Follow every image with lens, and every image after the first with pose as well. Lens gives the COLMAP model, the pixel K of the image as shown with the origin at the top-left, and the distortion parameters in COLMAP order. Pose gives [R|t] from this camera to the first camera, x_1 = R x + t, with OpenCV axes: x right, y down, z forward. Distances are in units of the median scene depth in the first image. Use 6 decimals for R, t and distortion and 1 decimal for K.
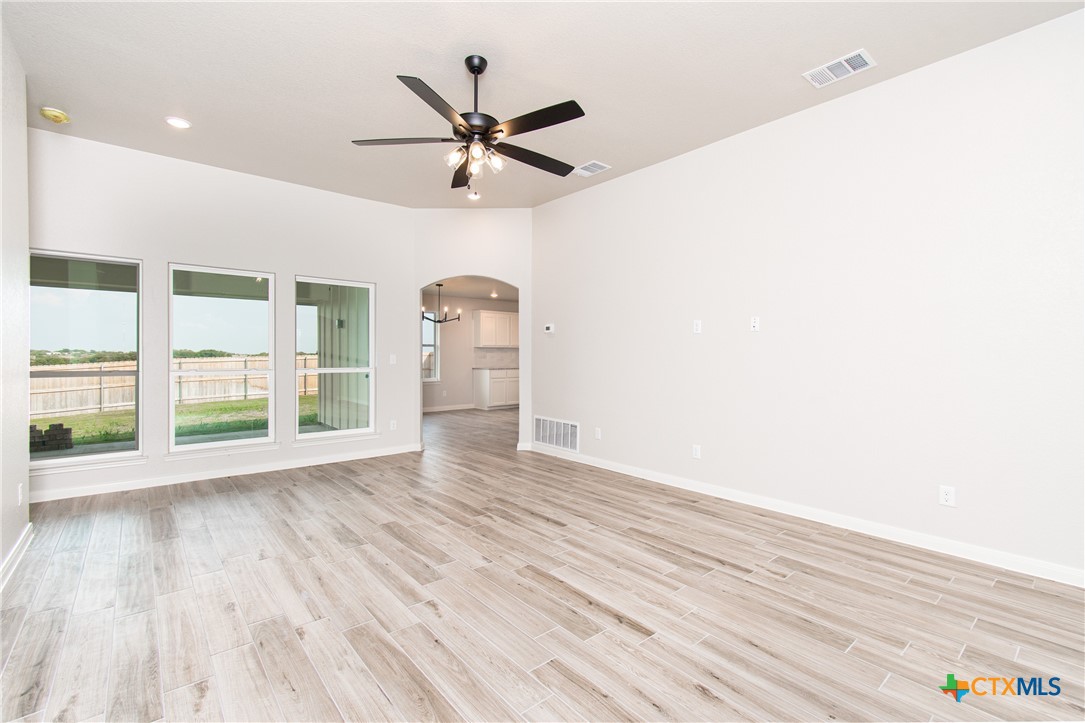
lens RADIAL K [[481.2, 0, 545.5], [0, 481.2, 359.2], [0, 0, 1]] dist [0.003634, 0.000062]
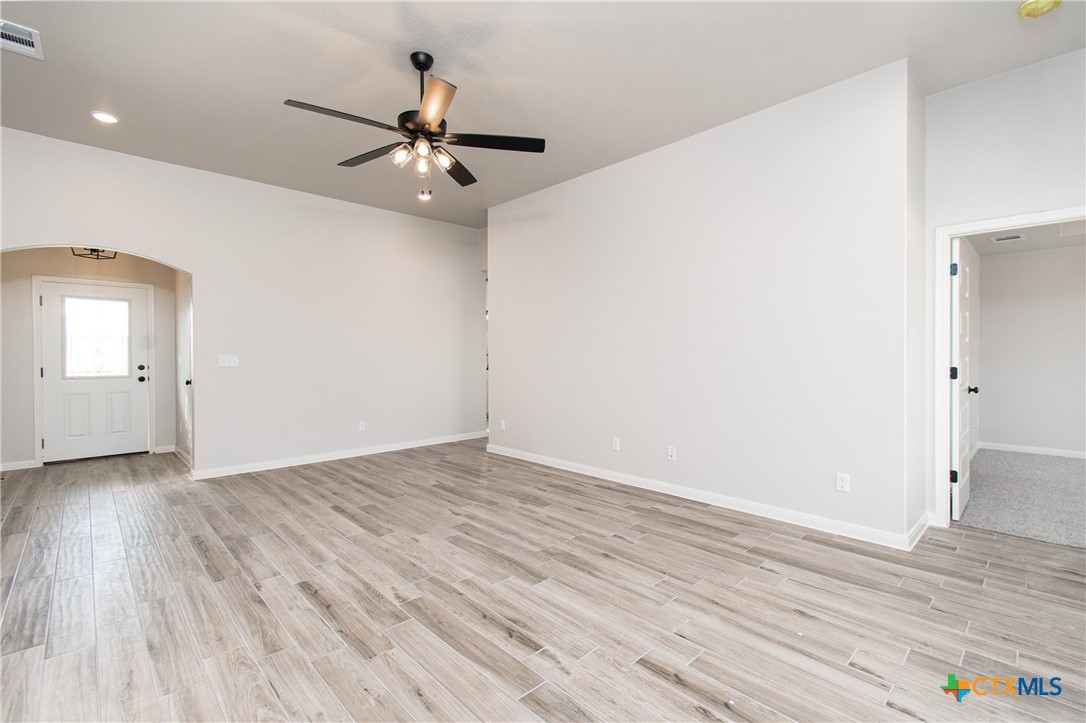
lens RADIAL K [[481.7, 0, 546.0], [0, 481.7, 359.2], [0, 0, 1]] dist [0.003634, 0.000062]
pose [[-0.997974, -0.000113, -0.063619, -0.323810], [-0.001349, 0.999811, 0.019387, -0.021122], [0.063605, 0.019433, -0.997786, 1.951009]]
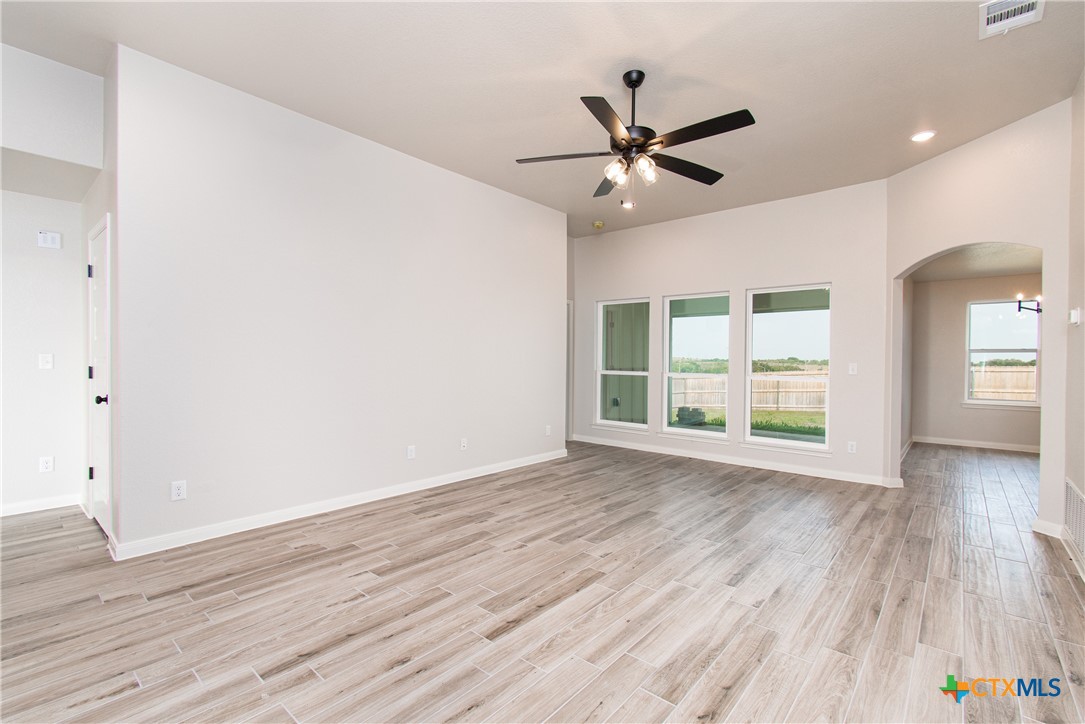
lens RADIAL K [[481.2, 0, 545.5], [0, 481.2, 359.7], [0, 0, 1]] dist [0.003634, 0.000062]
pose [[0.155514, -0.000386, -0.987834, 0.829046], [-0.019354, 0.999807, -0.003437, -0.005546], [0.987644, 0.019653, 0.155476, 0.640788]]
